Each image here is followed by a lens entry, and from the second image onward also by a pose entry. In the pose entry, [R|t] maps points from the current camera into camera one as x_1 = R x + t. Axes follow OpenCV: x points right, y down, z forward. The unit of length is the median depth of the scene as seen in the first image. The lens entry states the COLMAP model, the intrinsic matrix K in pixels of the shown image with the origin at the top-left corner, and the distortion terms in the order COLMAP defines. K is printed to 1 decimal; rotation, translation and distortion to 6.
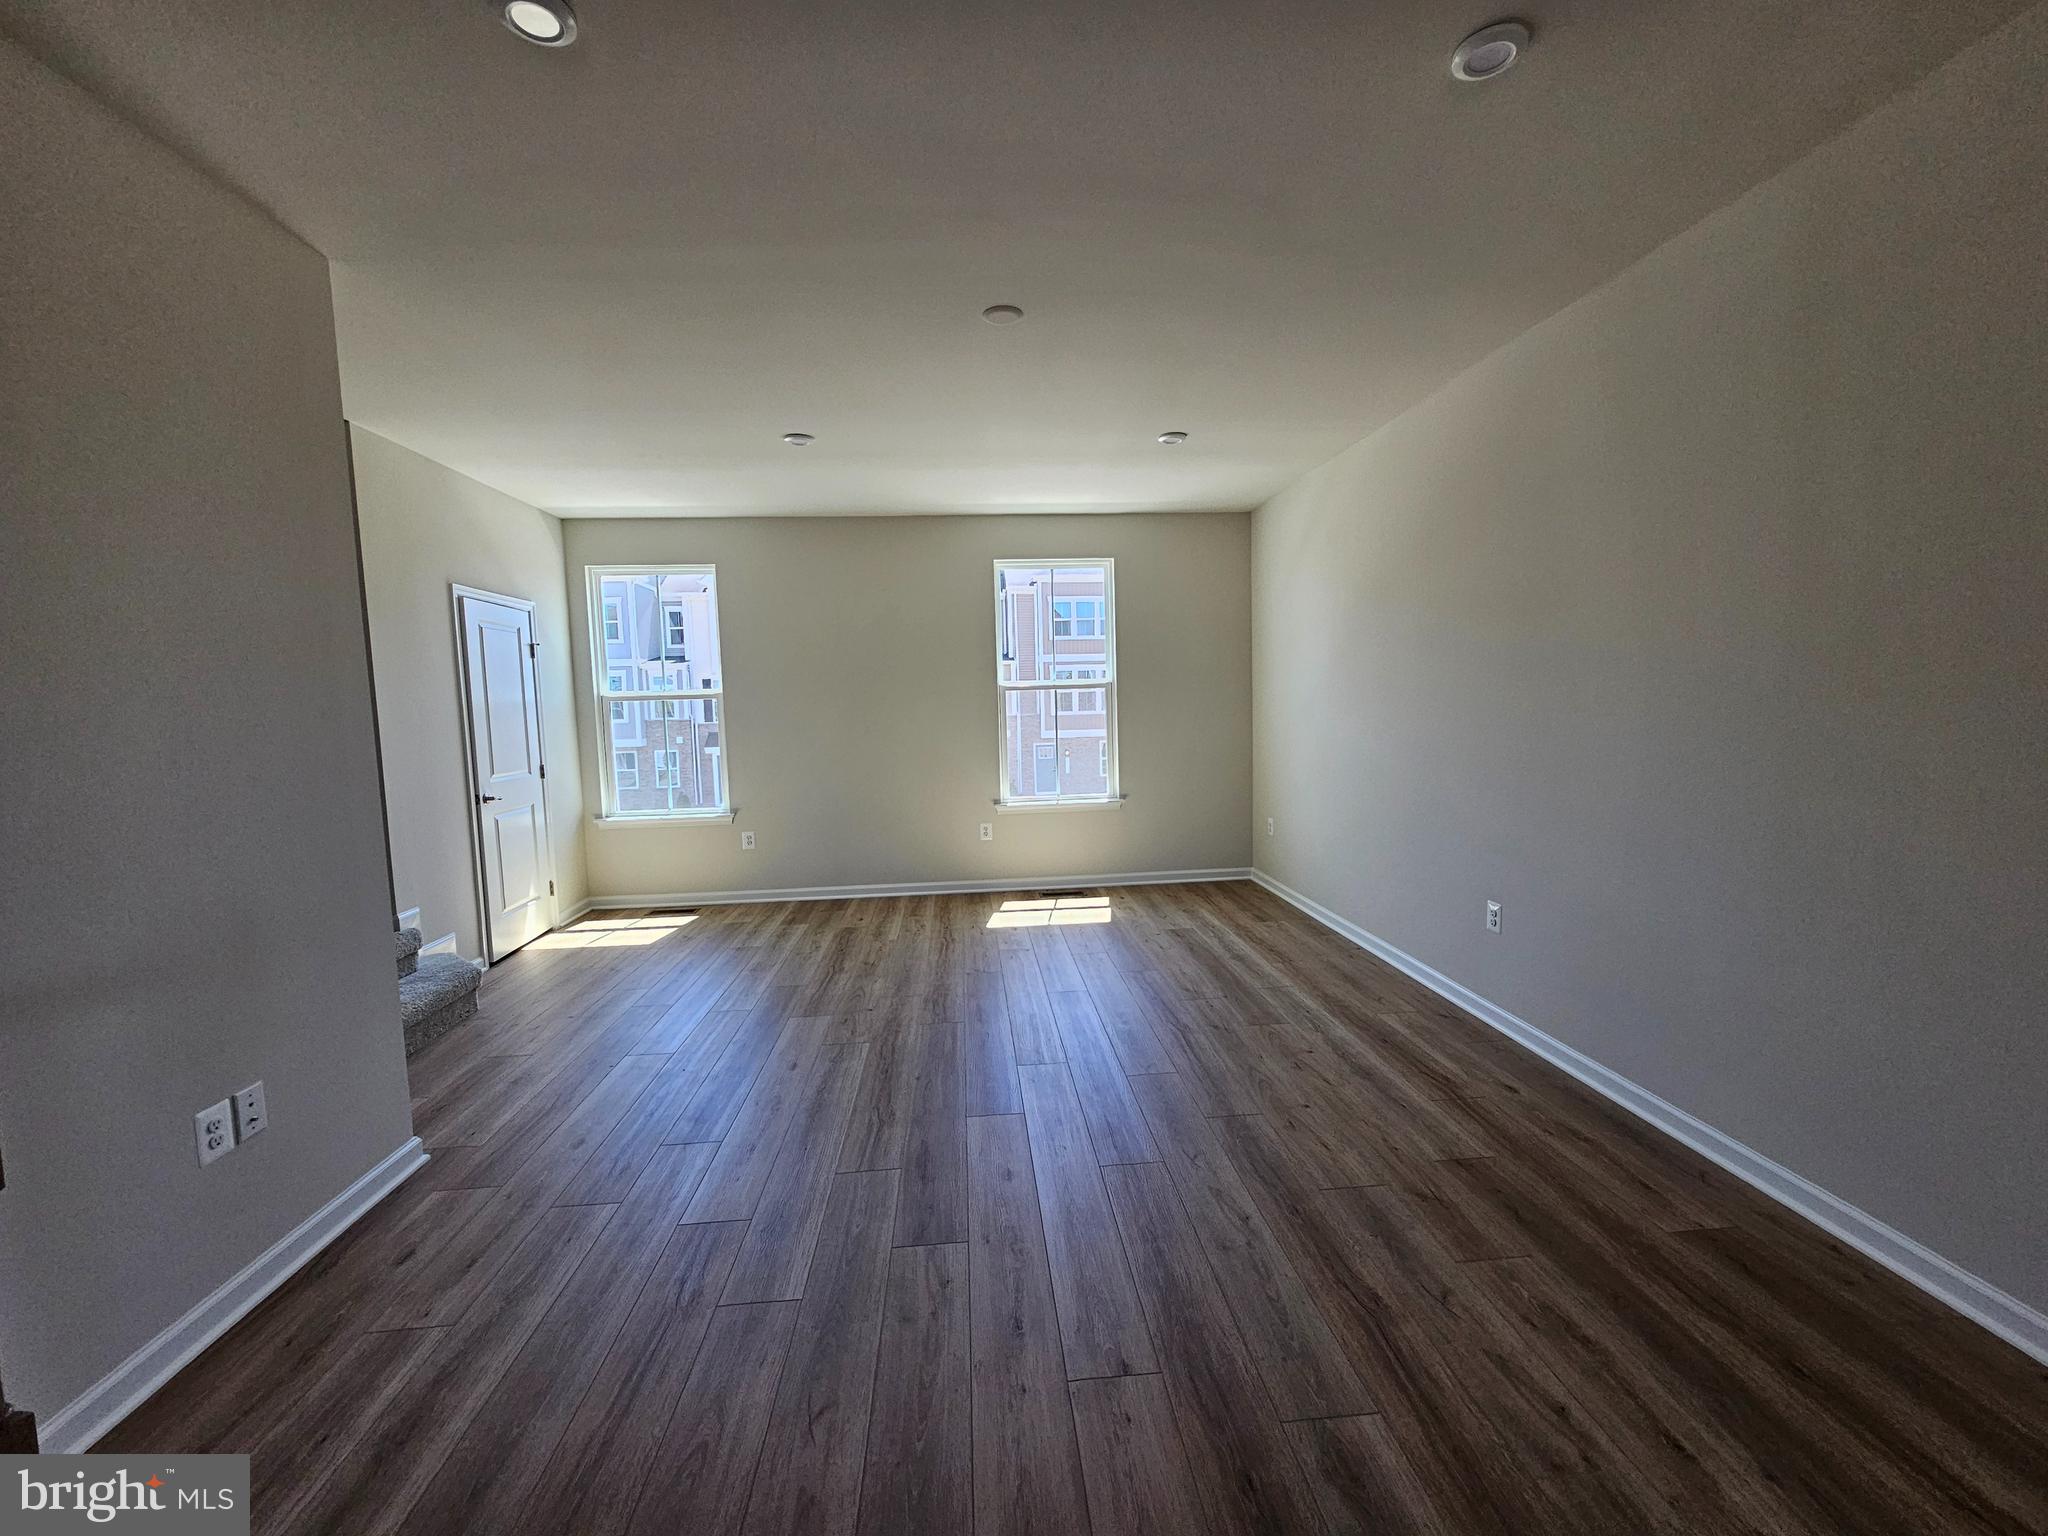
lens RADIAL K [[837.2, 0, 1033.7], [0, 837.2, 768.4], [0, 0, 1]] dist [-0.008469, 0.004886]
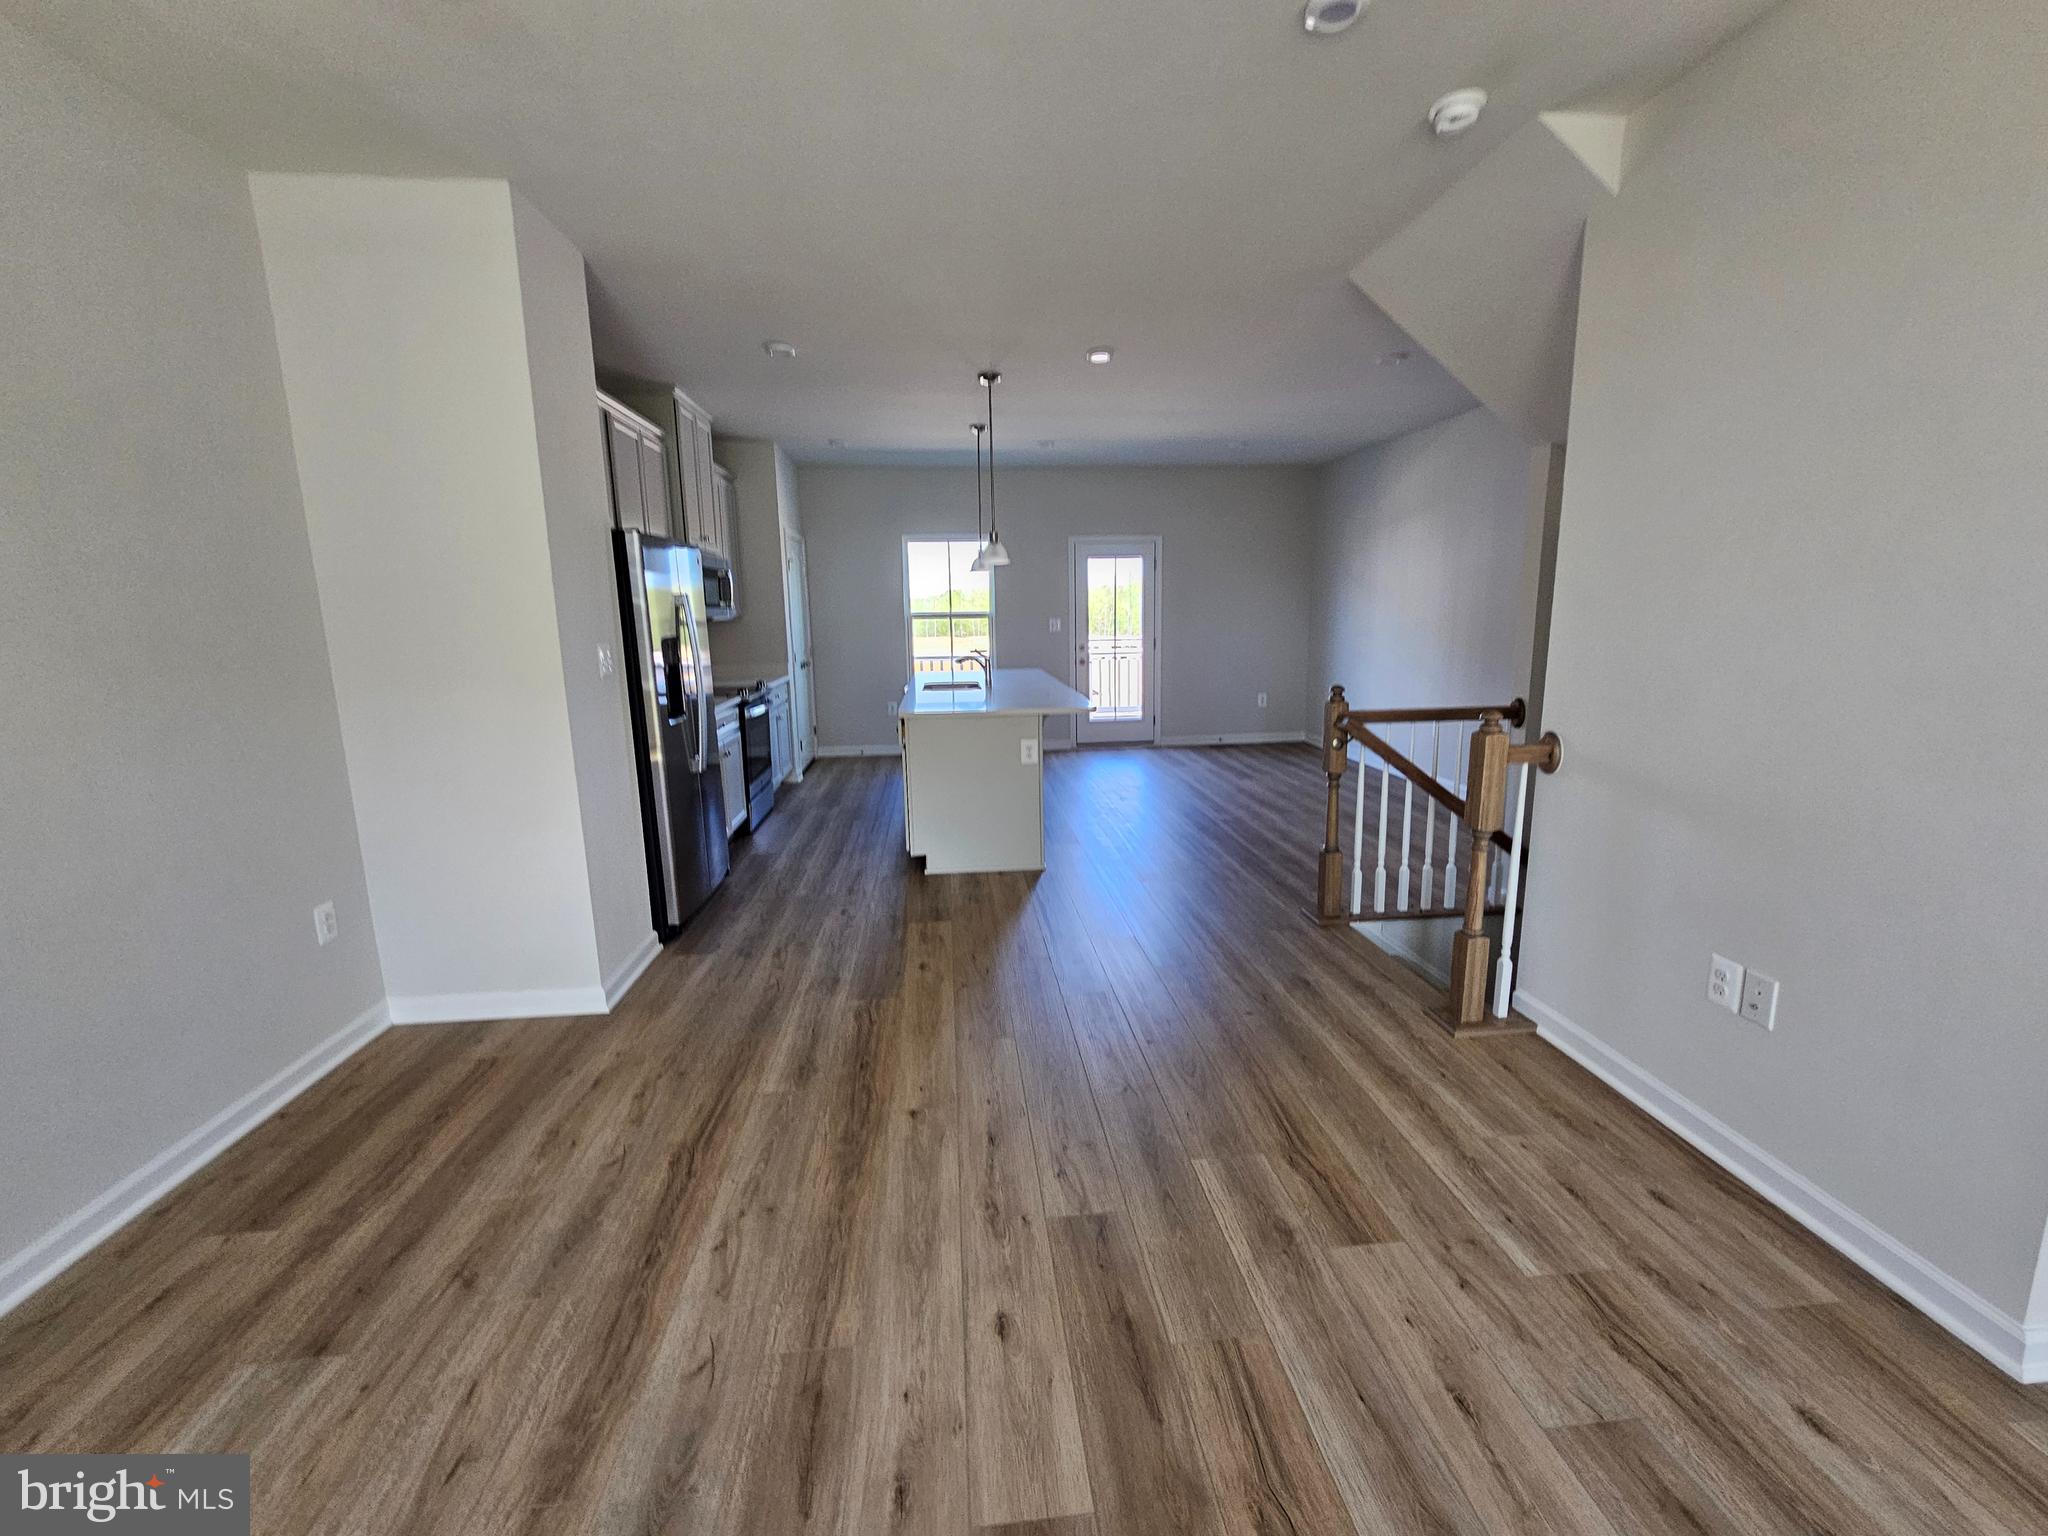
lens RADIAL K [[845.0, 0, 1032.9], [0, 845.0, 761.6], [0, 0, 1]] dist [-0.006942, 0.004636]
pose [[-0.998870, 0.046644, -0.009144, -0.049918], [0.042637, 0.964305, 0.261340, -0.092662], [0.021007, 0.260655, -0.965204, 1.102546]]
